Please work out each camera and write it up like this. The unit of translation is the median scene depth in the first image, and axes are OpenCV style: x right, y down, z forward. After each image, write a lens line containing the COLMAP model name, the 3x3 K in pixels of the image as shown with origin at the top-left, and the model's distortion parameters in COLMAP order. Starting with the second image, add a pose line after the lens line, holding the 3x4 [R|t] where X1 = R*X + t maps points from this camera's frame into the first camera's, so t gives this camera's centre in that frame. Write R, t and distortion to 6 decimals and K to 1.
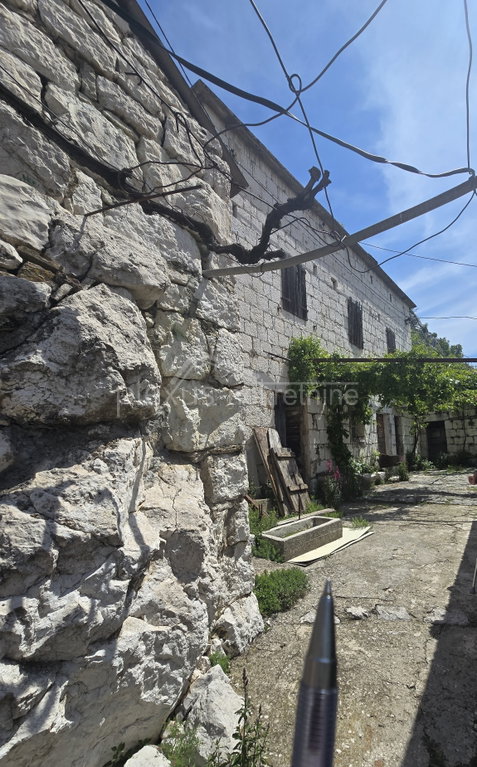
lens RADIAL K [[339.4, 0, 306.5], [0, 339.4, 422.3], [0, 0, 1]] dist [-0.004378, 0.000001]
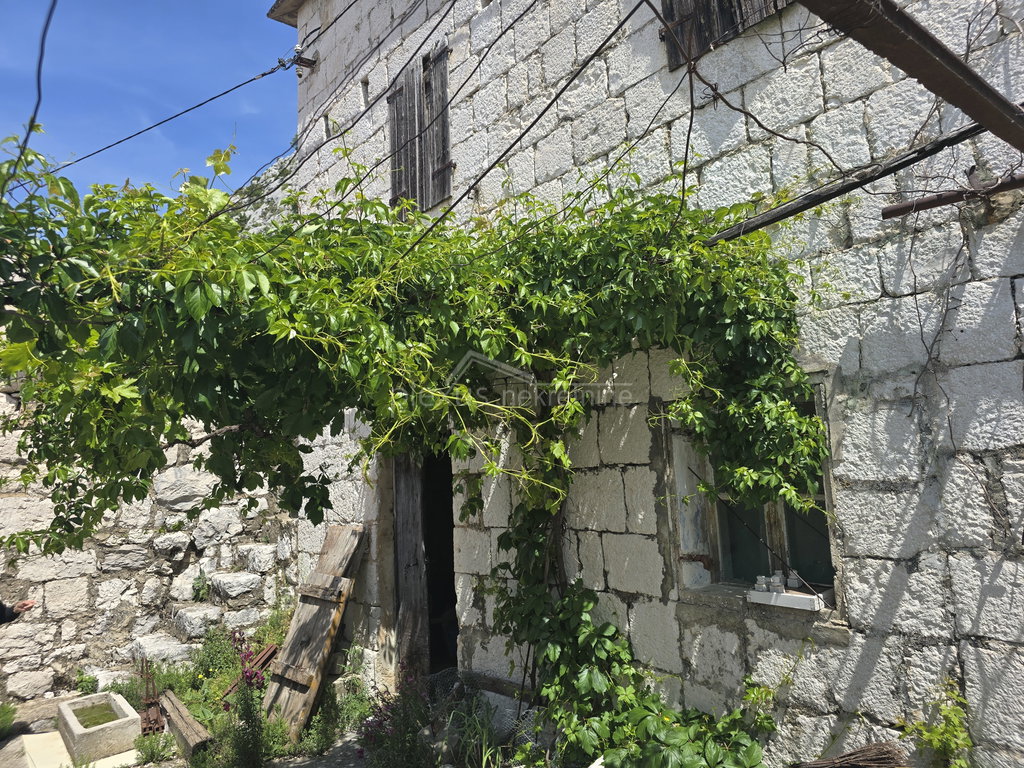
lens RADIAL K [[685.8, 0, 515.3], [0, 685.8, 378.0], [0, 0, 1]] dist [0.056177, -0.047357]
pose [[-0.229596, -0.066784, -0.970992, 0.737596], [0.153455, 0.982681, -0.103873, -0.048716], [0.961113, -0.172852, -0.215371, 1.363095]]
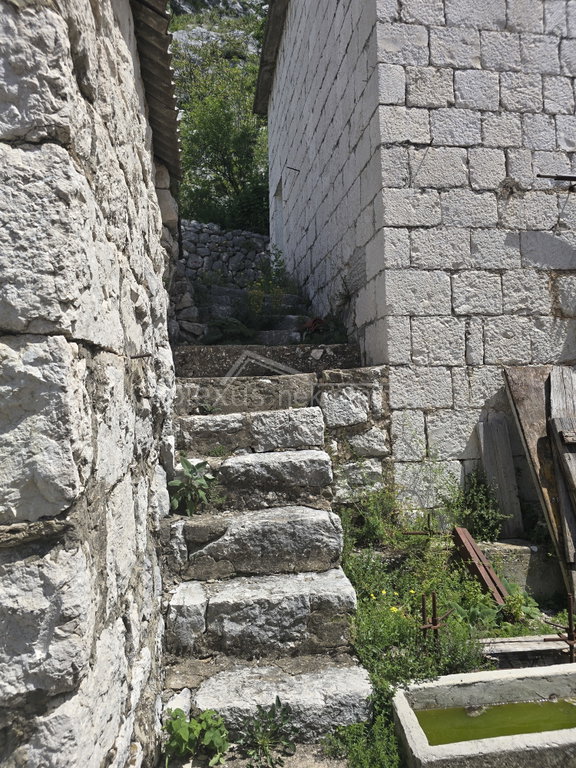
lens RADIAL K [[514.4, 0, 282.9], [0, 514.4, 377.5], [0, 0, 1]] dist [0.056177, -0.047357]
pose [[0.693619, 0.002375, -0.720338, 0.104537], [0.063242, 0.995932, 0.064180, -0.028425], [0.717560, -0.090072, 0.690648, 0.311629]]
